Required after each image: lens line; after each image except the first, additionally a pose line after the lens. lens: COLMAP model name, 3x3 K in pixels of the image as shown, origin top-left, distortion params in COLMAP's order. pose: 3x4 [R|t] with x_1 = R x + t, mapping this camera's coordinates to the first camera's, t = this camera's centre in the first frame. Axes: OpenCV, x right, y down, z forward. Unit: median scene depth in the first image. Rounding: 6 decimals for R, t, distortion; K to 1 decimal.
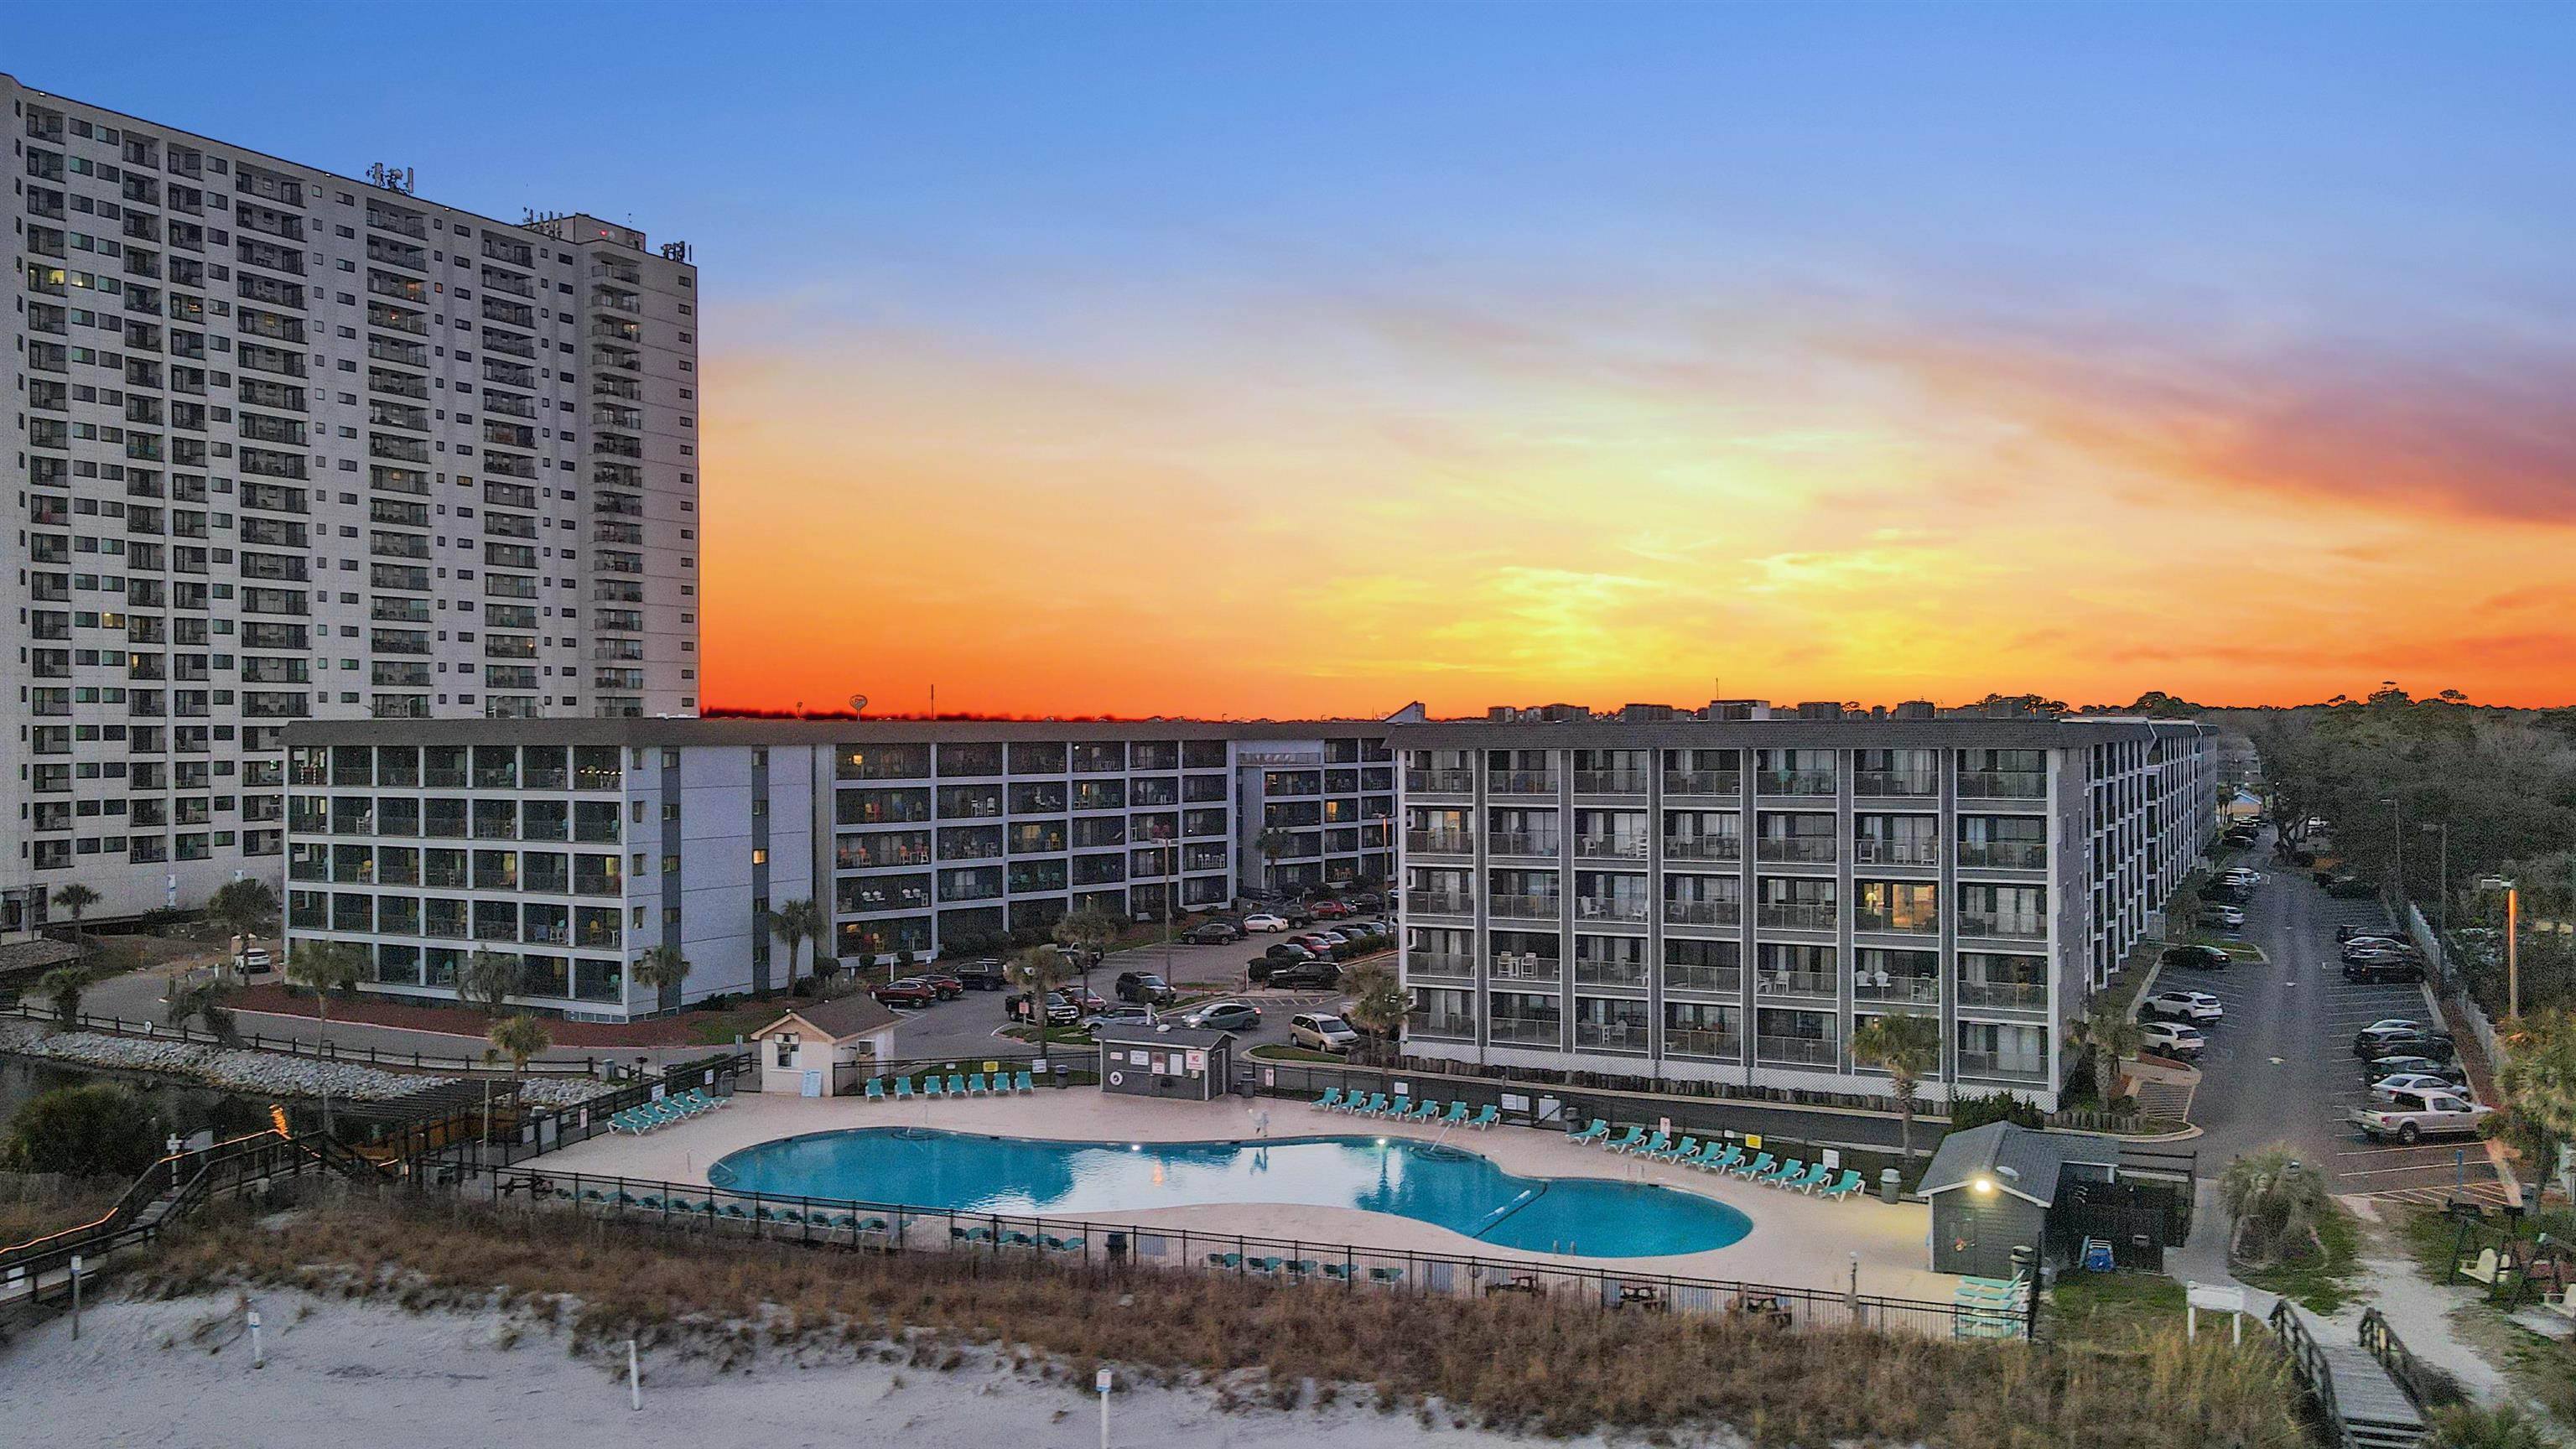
lens RADIAL K [[1905.0, 0, 1272.3], [0, 1905.0, 735.4], [0, 0, 1]] dist [0.011229, 0.017240]
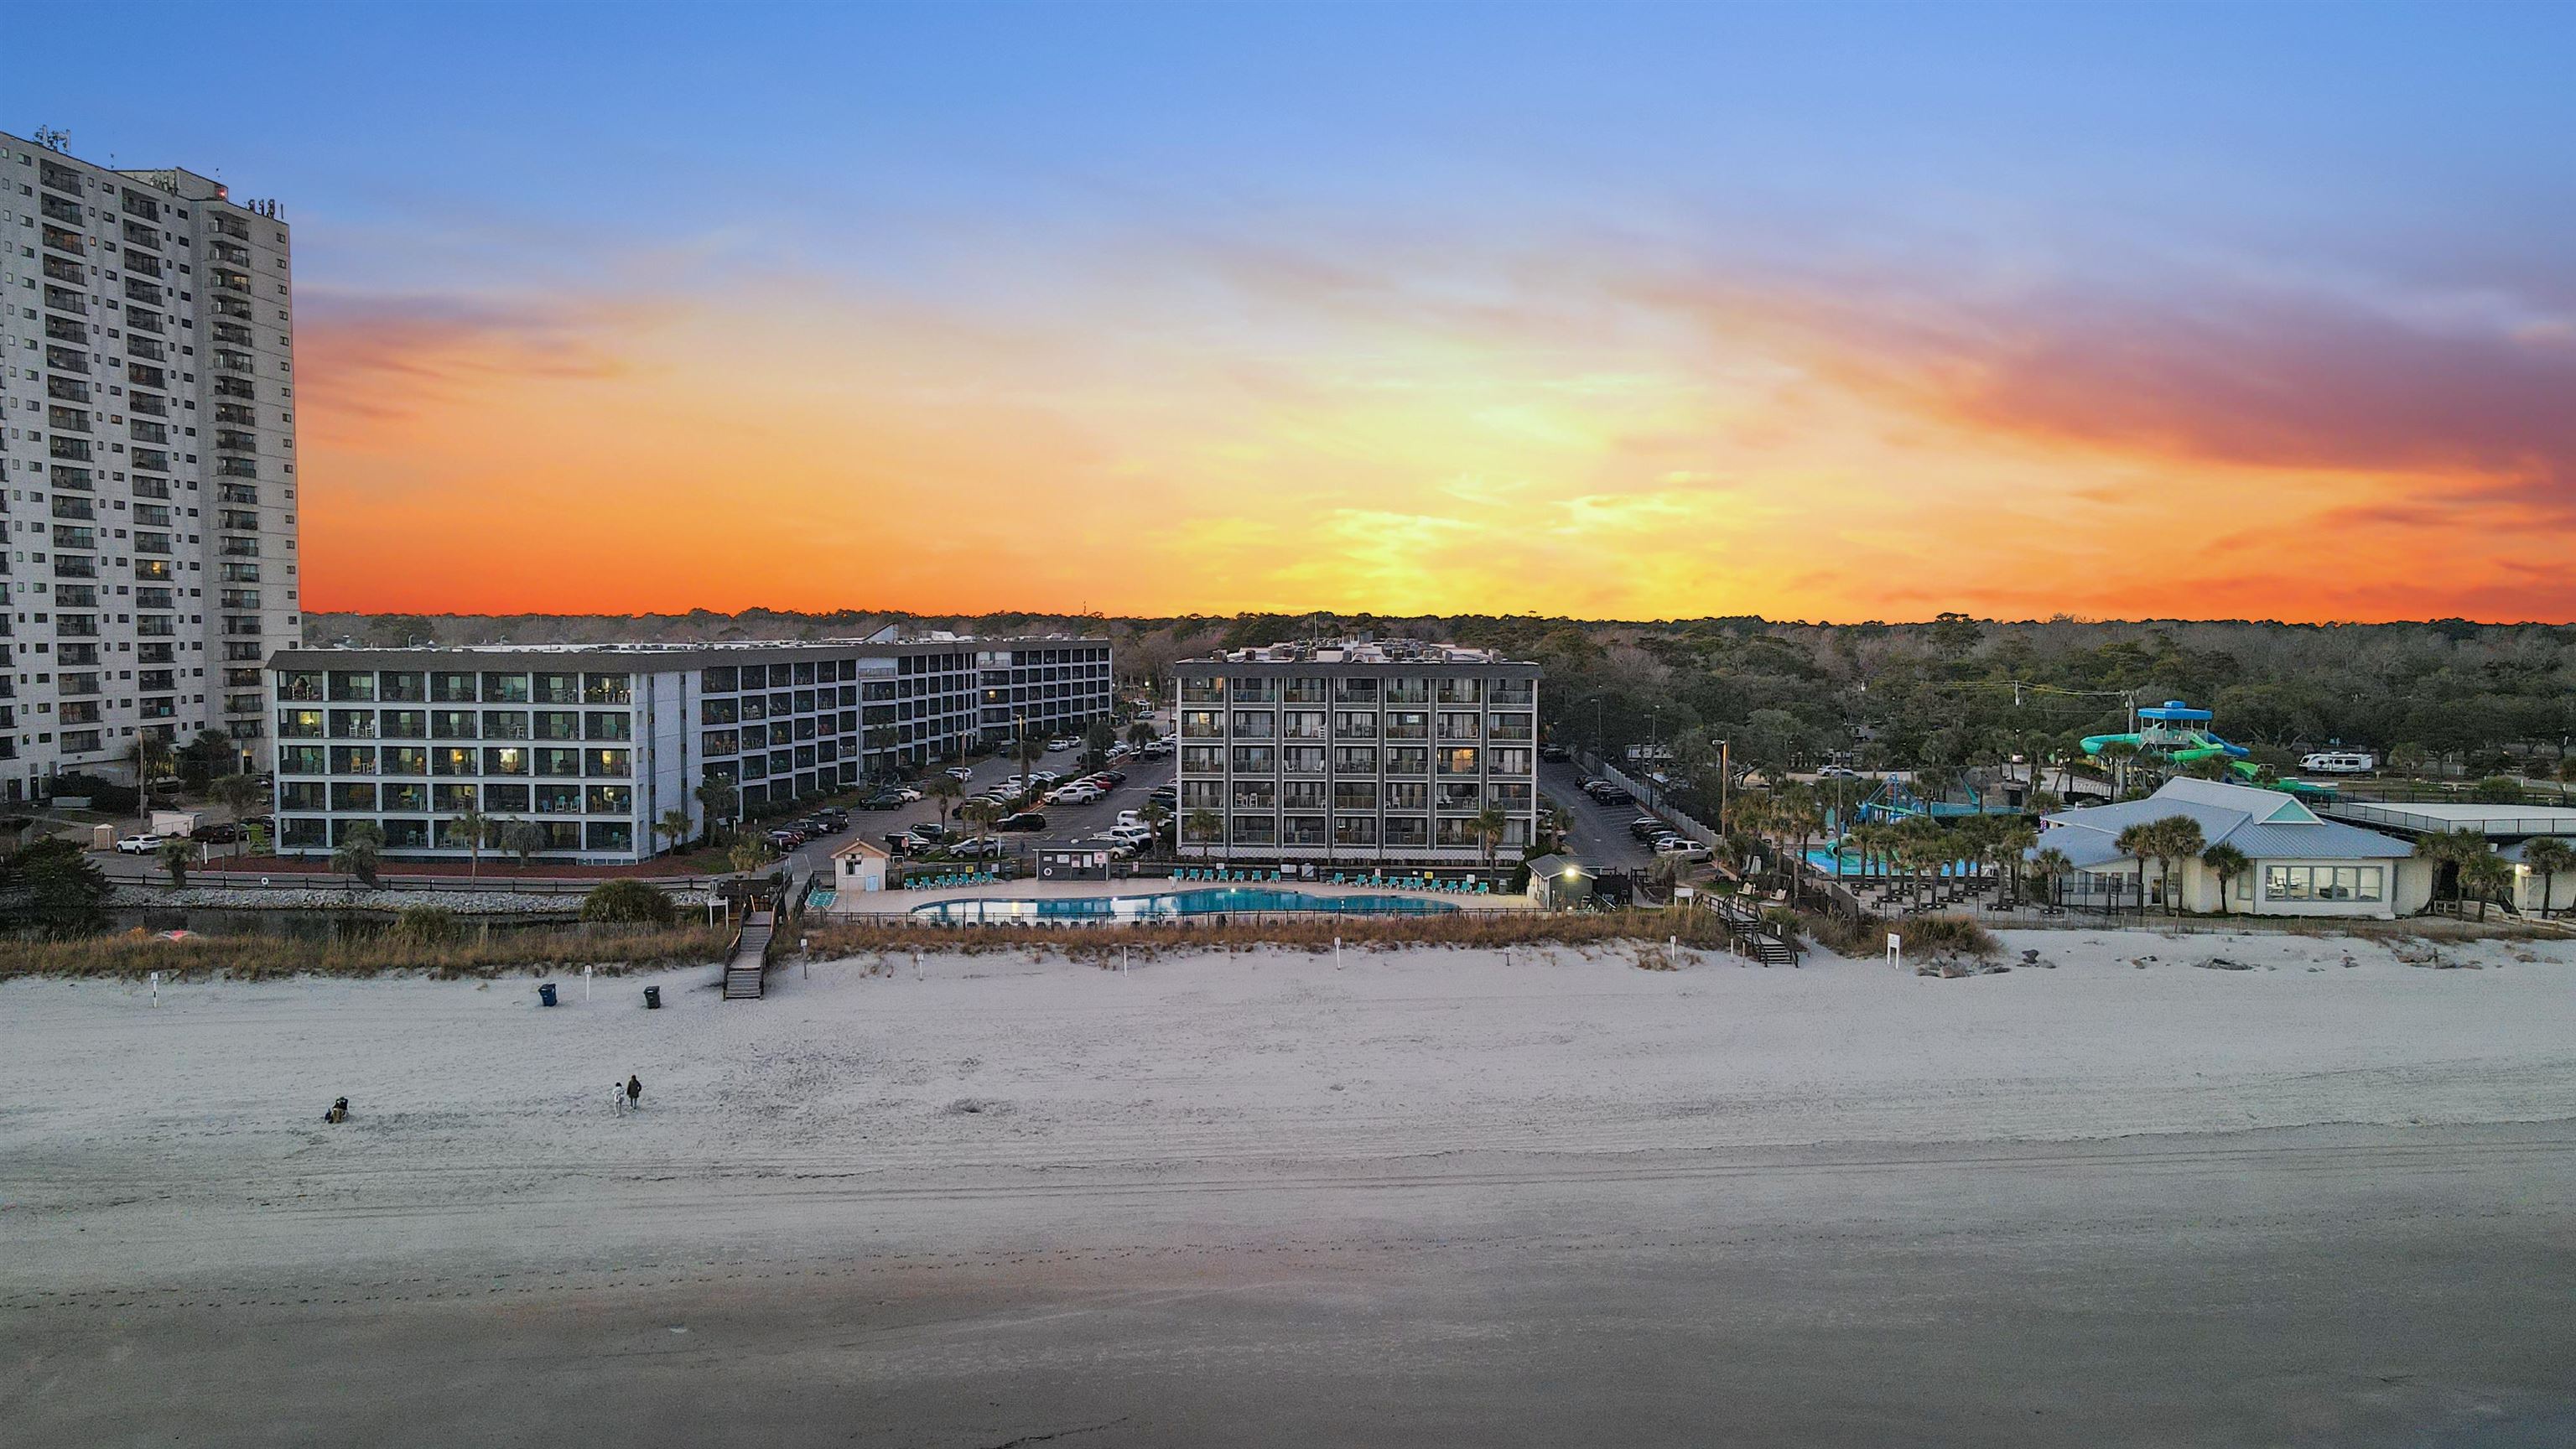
lens RADIAL K [[1905.0, 0, 1283.3], [0, 1905.0, 743.0], [0, 0, 1]] dist [0.011229, 0.017240]
pose [[0.903904, -0.016987, 0.427398, -0.468170], [-0.008455, 0.998306, 0.057559, -0.026557], [-0.427651, -0.055641, 0.902230, -0.471052]]
